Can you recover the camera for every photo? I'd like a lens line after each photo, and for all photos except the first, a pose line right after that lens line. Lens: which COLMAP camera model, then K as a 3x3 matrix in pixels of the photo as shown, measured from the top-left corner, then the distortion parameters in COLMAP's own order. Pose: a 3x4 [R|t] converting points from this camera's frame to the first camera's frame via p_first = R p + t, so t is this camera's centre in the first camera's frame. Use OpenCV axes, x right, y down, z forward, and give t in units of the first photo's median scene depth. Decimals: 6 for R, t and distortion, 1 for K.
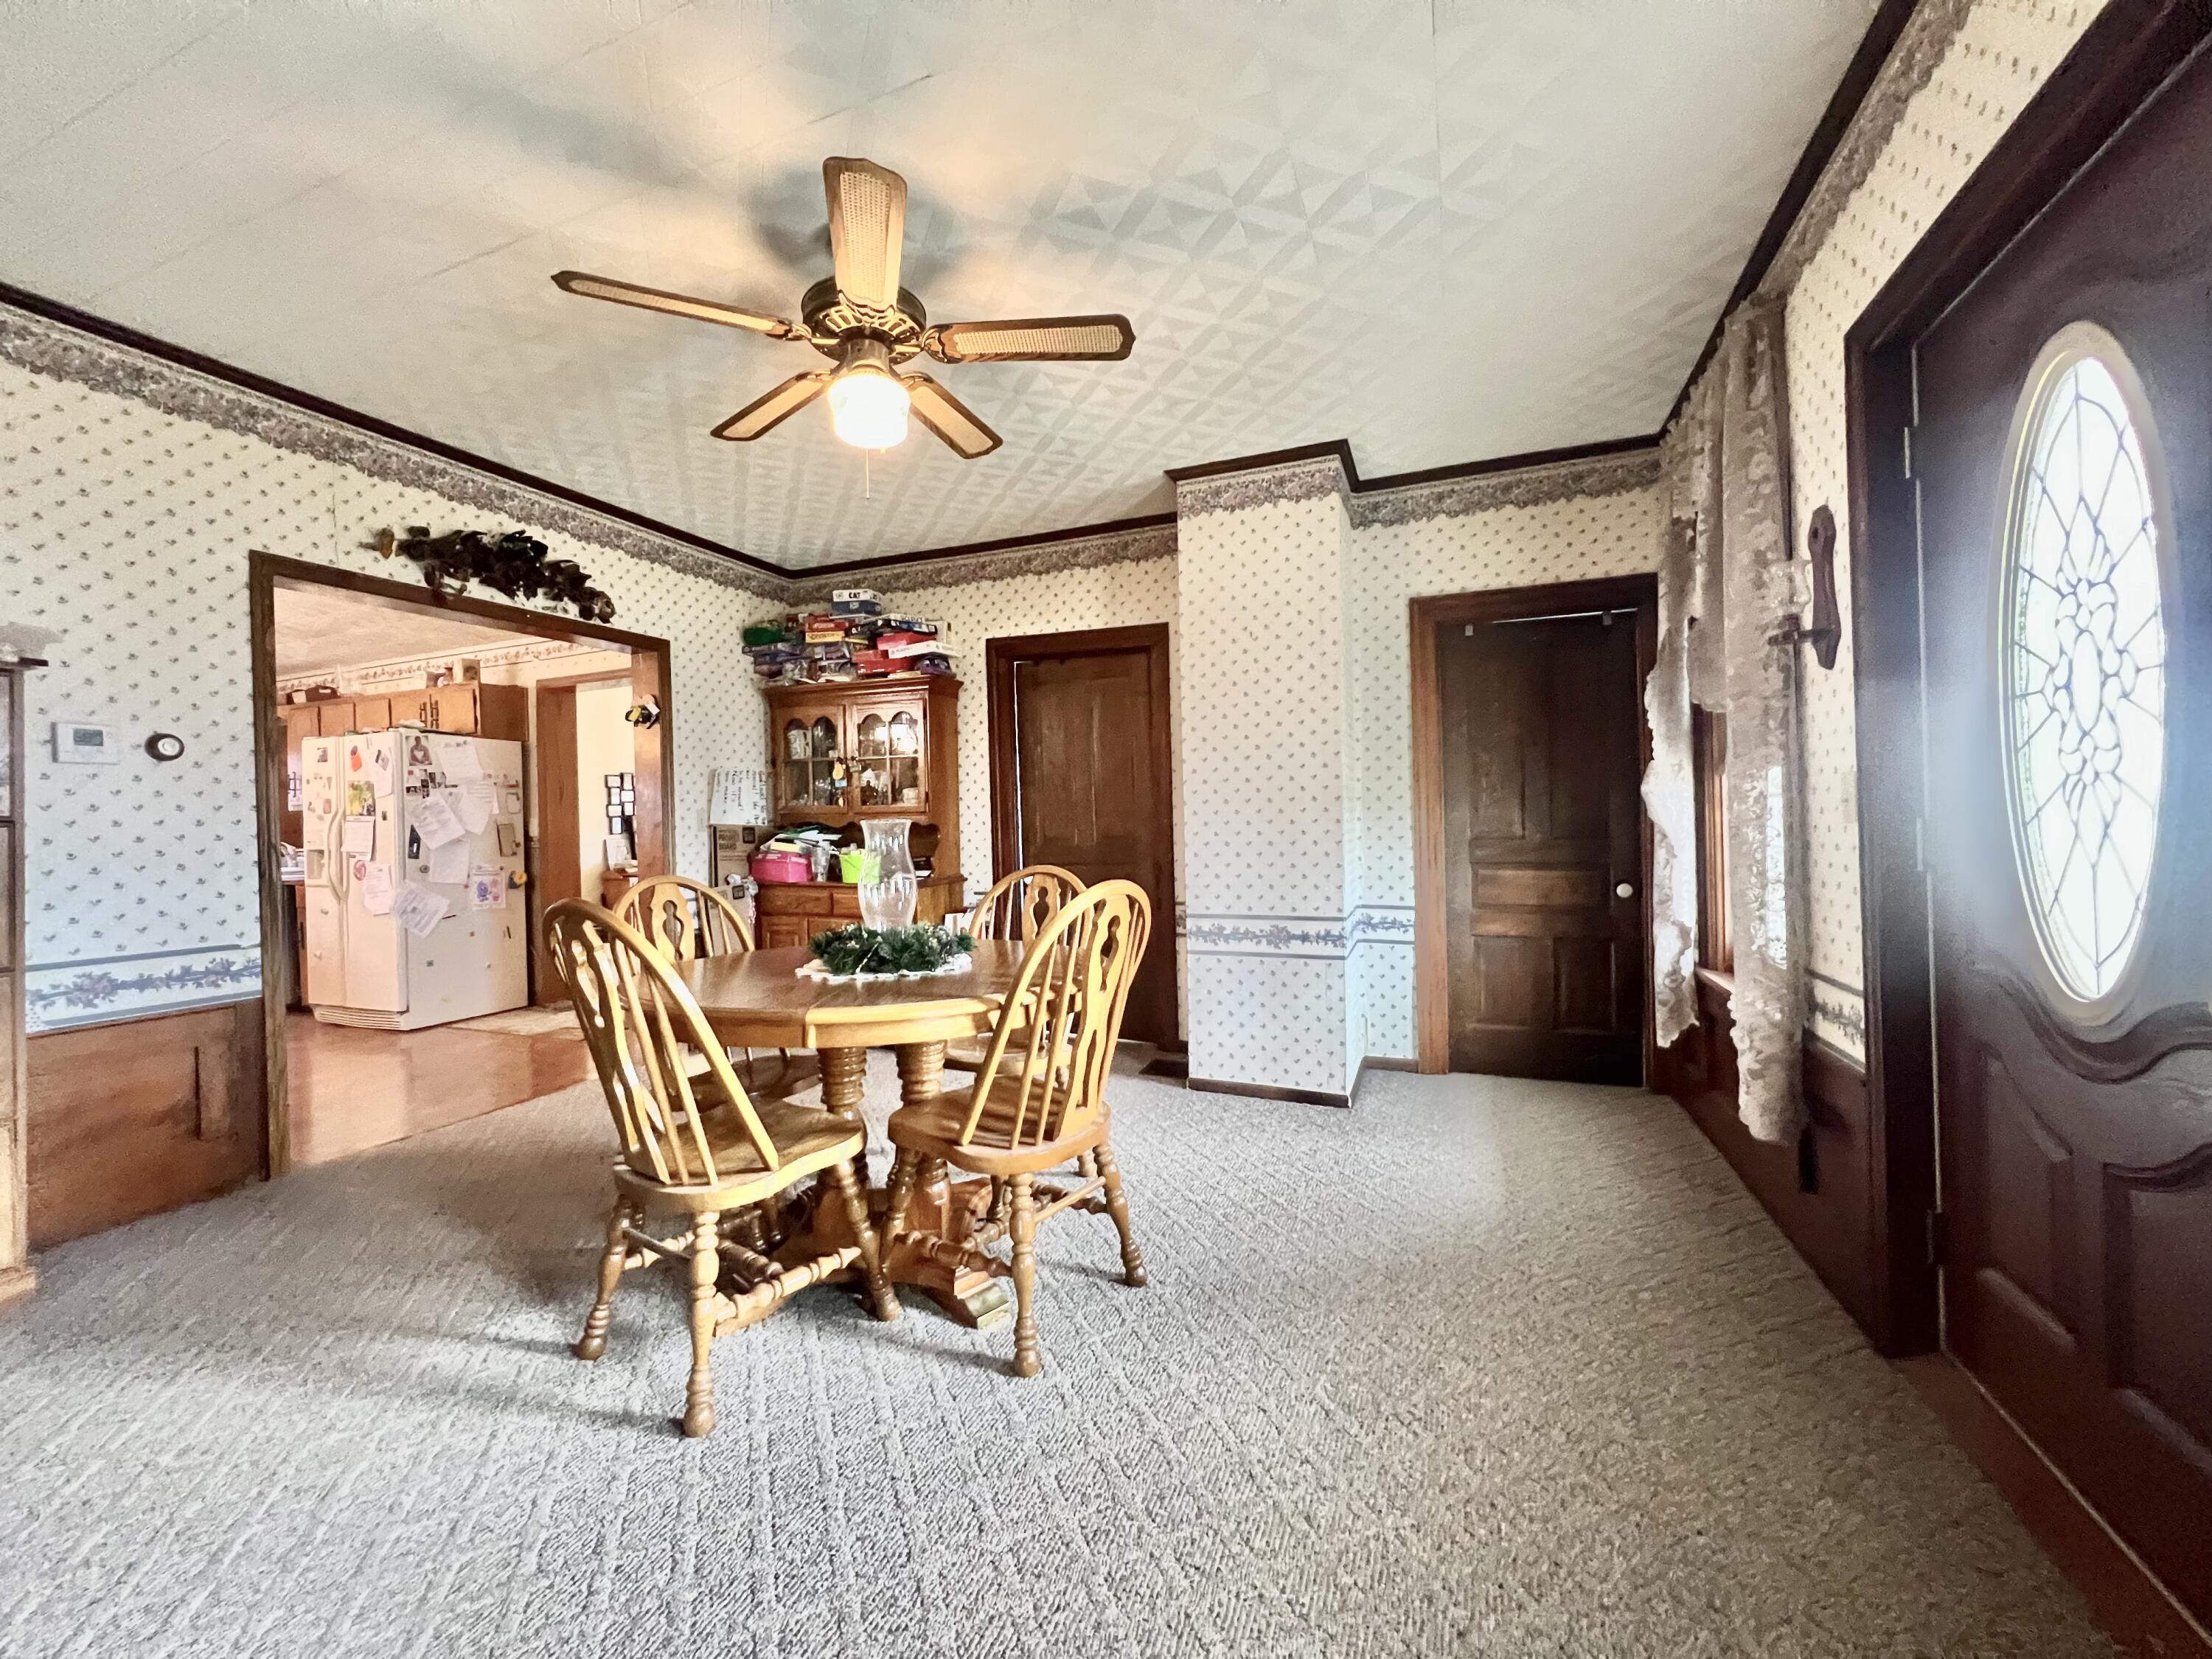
lens RADIAL K [[889.8, 0, 1103.5], [0, 889.8, 823.1], [0, 0, 1]] dist [-0.000170, -0.000070]
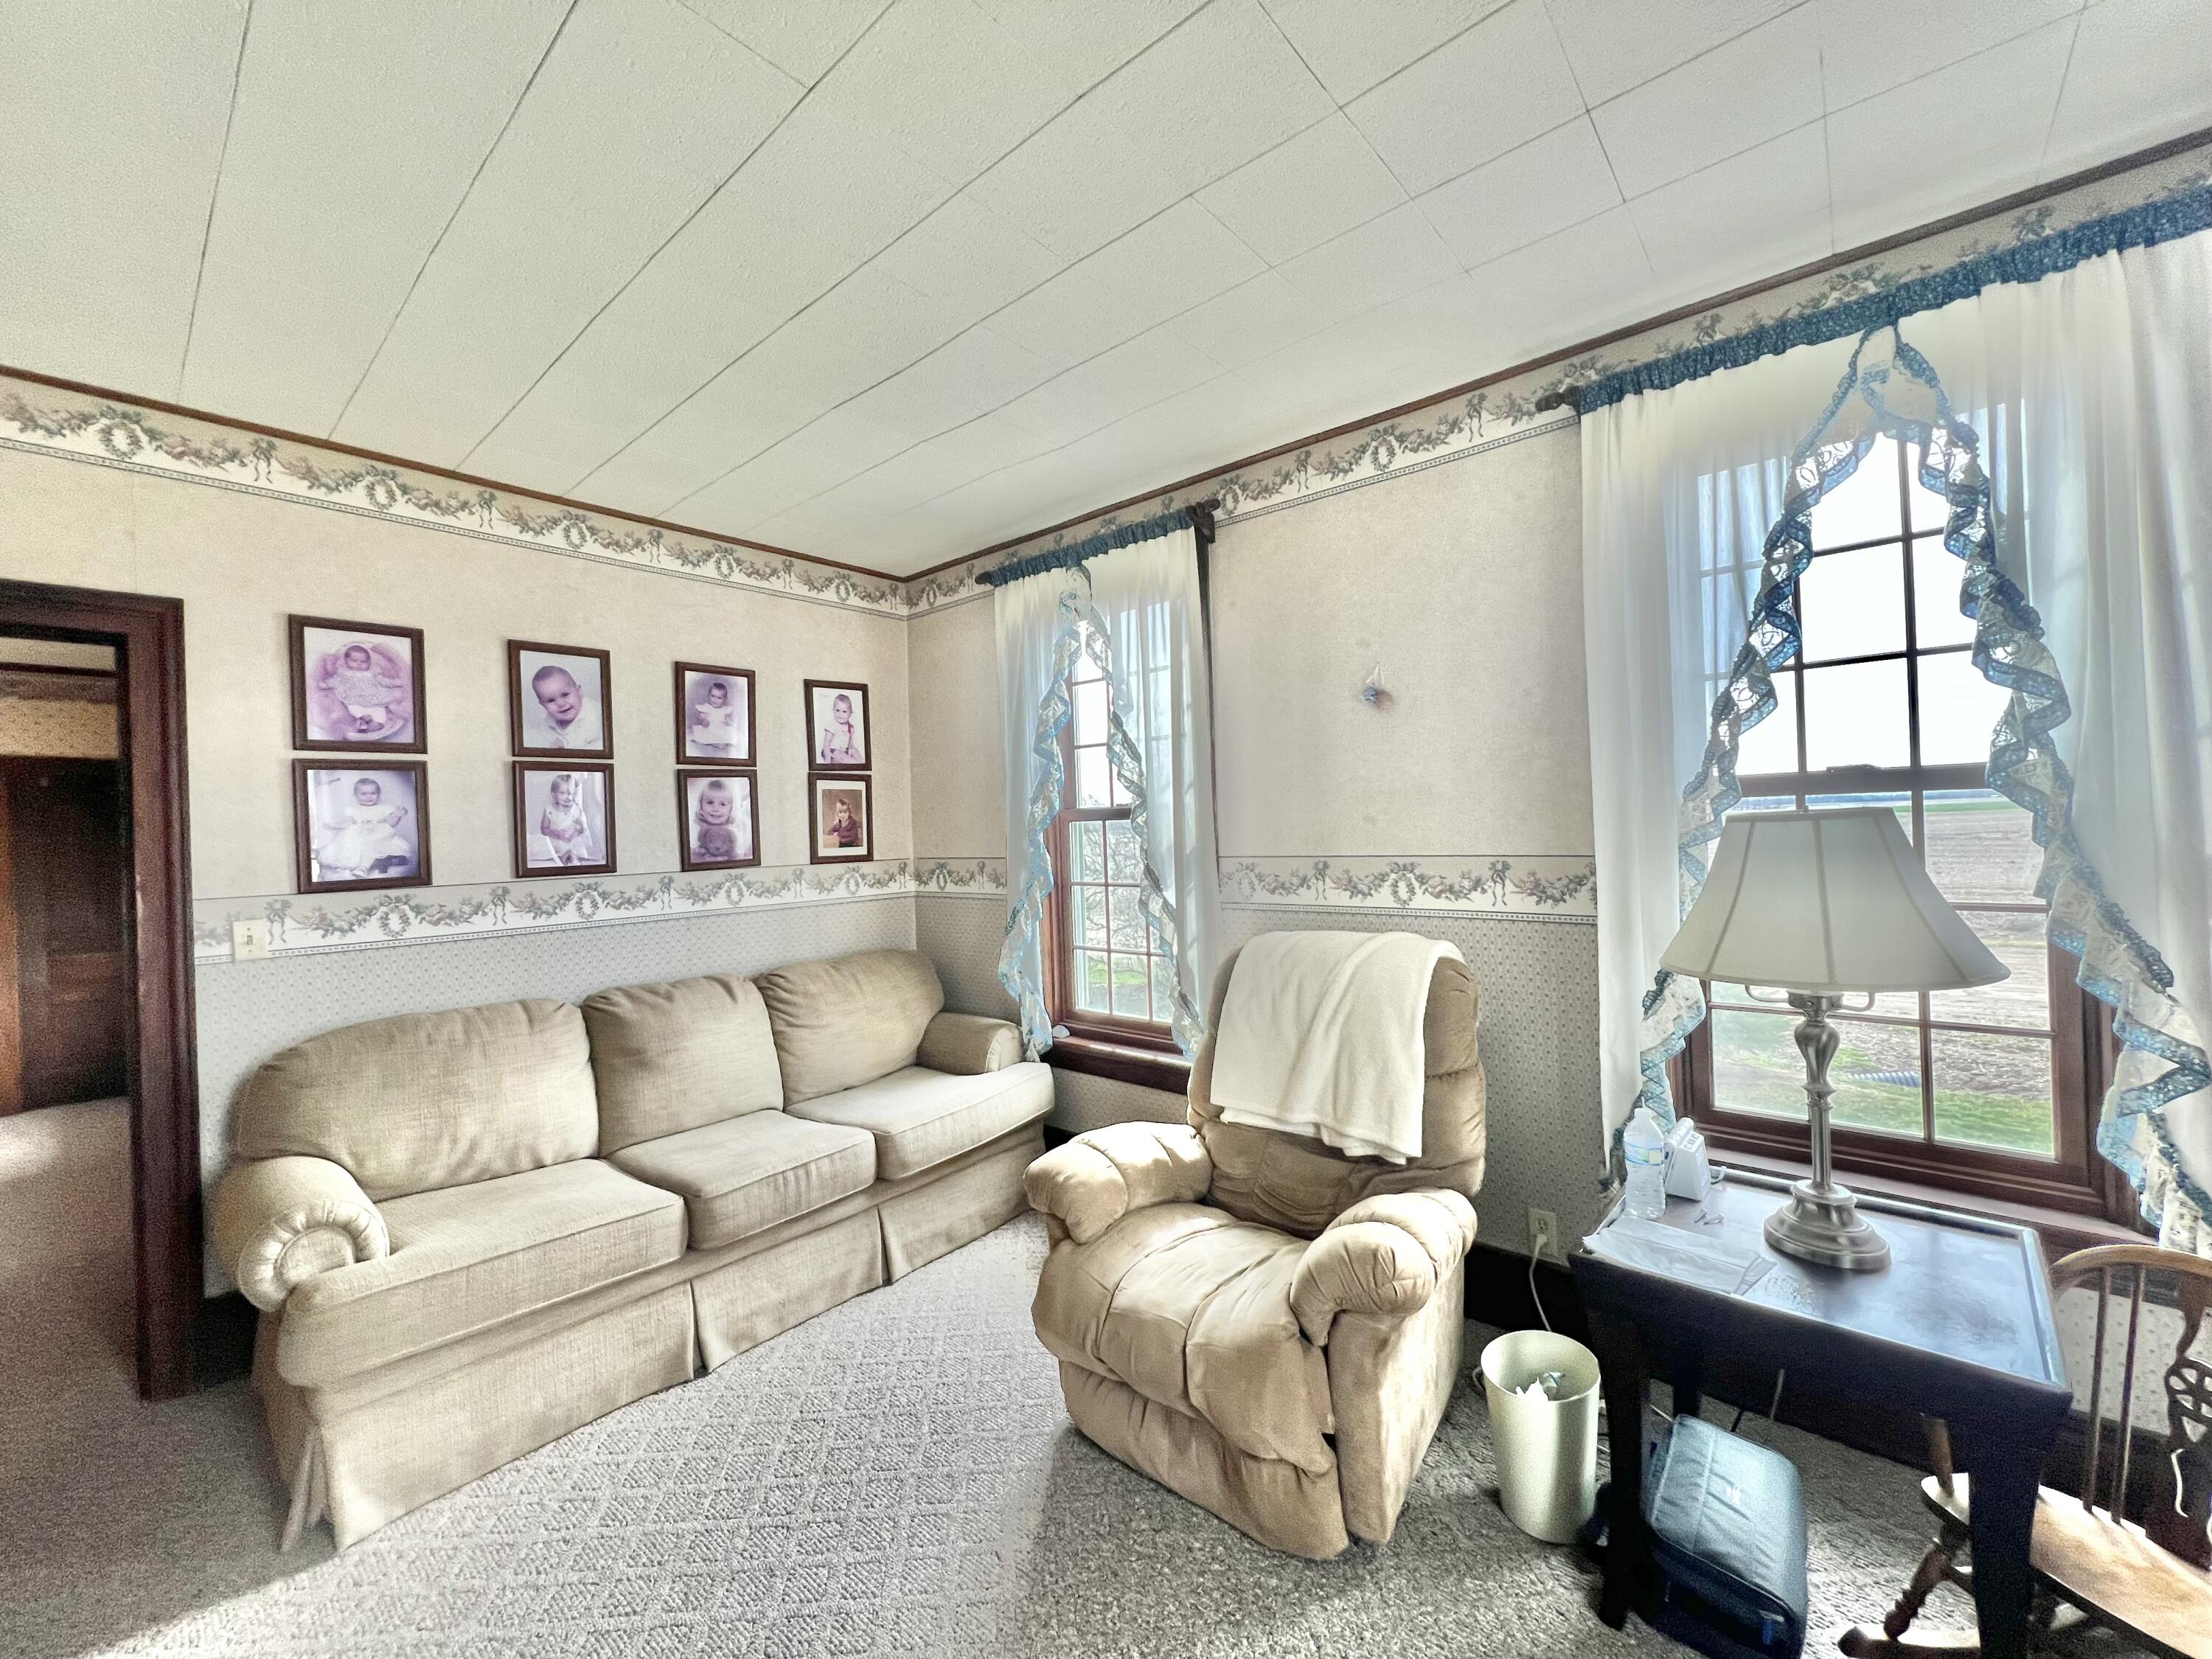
lens RADIAL K [[889.8, 0, 1103.5], [0, 889.8, 823.1], [0, 0, 1]] dist [-0.000170, -0.000070]
pose [[0.302303, 0.011436, 0.953143, -0.414295], [0.023820, 0.999525, -0.019548, -0.092831], [-0.952914, 0.028613, 0.301887, -0.999409]]
